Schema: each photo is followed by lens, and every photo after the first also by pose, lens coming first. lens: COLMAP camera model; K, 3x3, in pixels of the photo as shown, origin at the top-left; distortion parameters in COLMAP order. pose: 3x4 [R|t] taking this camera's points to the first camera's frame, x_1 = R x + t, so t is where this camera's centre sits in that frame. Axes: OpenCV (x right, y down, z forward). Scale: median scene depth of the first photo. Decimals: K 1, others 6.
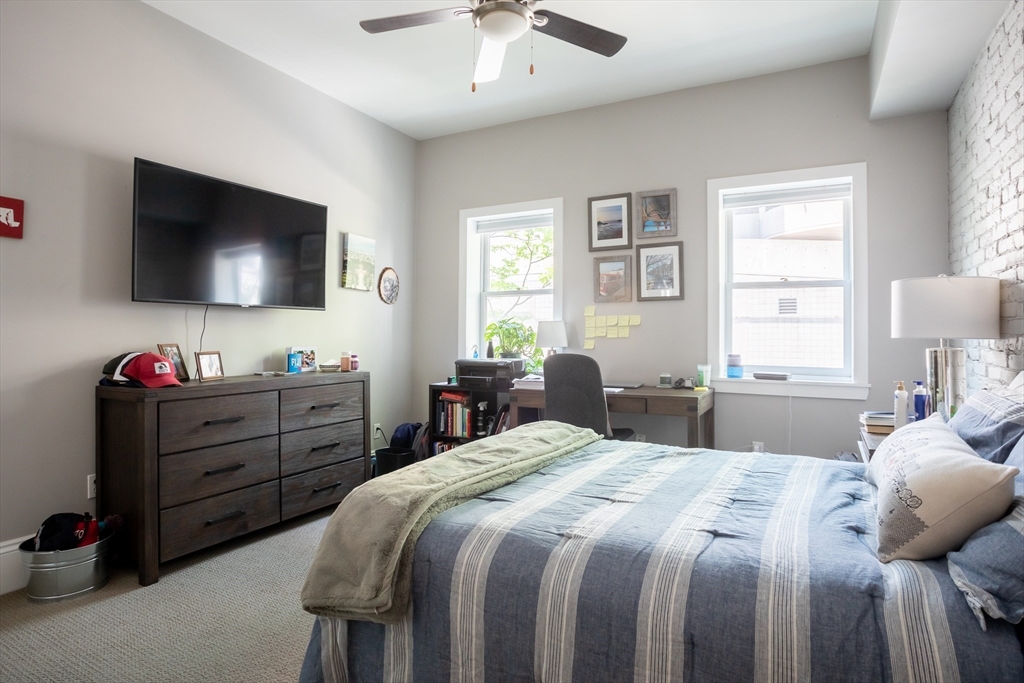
lens RADIAL K [[554.8, 0, 512.0], [0, 554.8, 341.5], [0, 0, 1]] dist [0.000886, 0.000391]
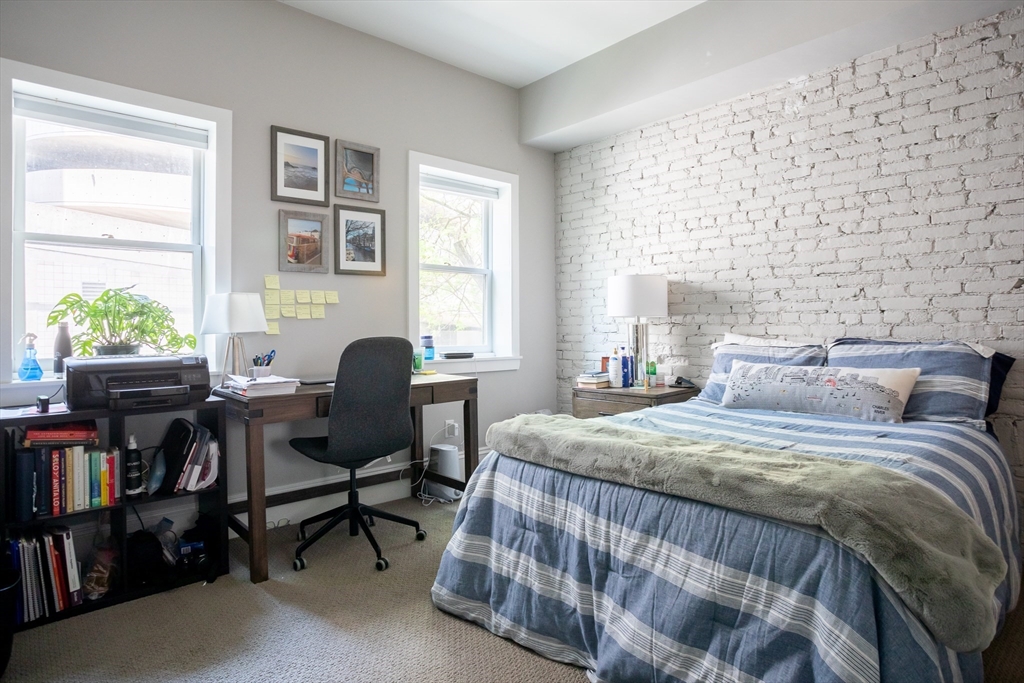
lens RADIAL K [[589.9, 0, 512.8], [0, 589.9, 325.4], [0, 0, 1]] dist [-0.001456, -0.000178]
pose [[0.361652, -0.007748, 0.932281, -0.482345], [0.015220, 0.999881, 0.002405, 0.004643], [-0.932189, 0.013320, 0.361727, 0.448144]]
